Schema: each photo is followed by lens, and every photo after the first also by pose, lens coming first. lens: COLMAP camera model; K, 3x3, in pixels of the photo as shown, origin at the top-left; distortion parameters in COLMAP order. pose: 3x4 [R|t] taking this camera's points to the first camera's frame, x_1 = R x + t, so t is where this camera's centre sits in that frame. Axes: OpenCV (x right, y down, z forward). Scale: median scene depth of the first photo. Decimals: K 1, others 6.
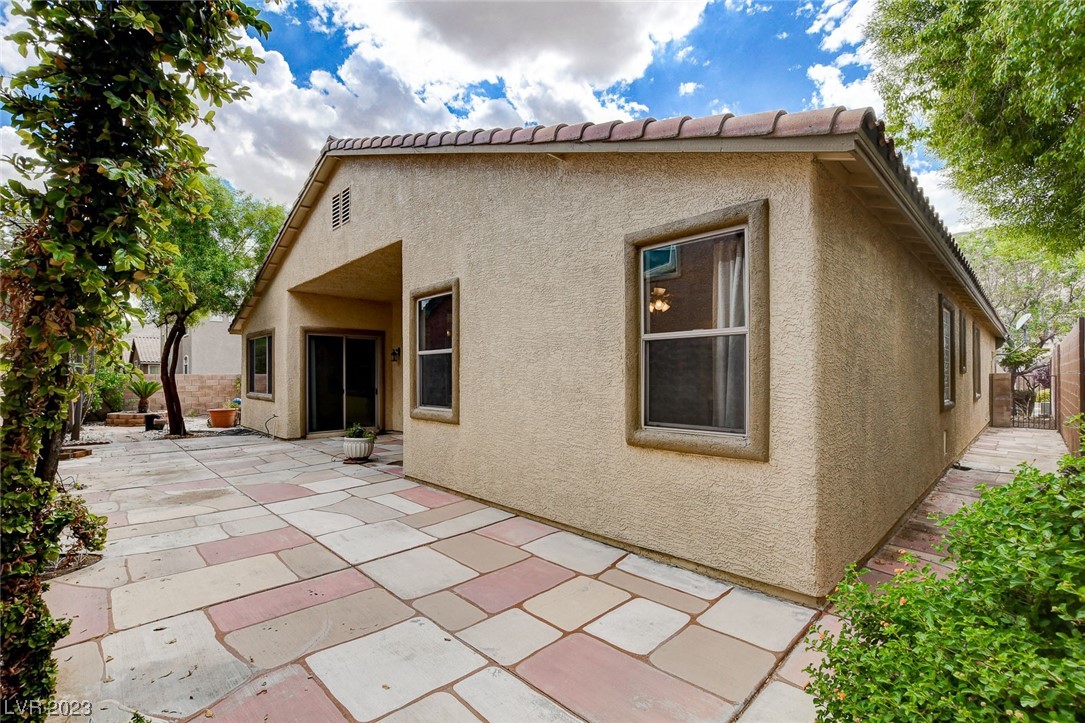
lens RADIAL K [[479.5, 0, 537.4], [0, 479.5, 371.1], [0, 0, 1]] dist [-0.017700, 0.003244]
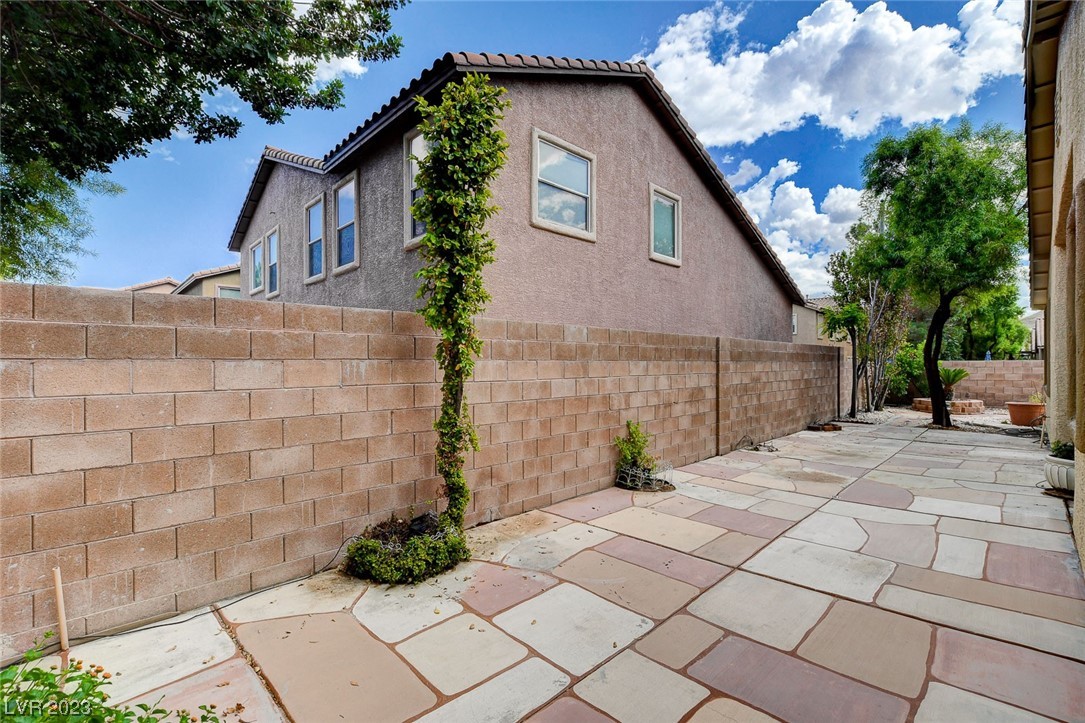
lens RADIAL K [[479.5, 0, 541.8], [0, 479.5, 364.3], [0, 0, 1]] dist [-0.017700, 0.003244]
pose [[0.008219, 0.000004, -0.999966, 0.461676], [0.013694, 0.999906, 0.000117, 0.004997], [0.999872, -0.013695, 0.008218, 0.527776]]
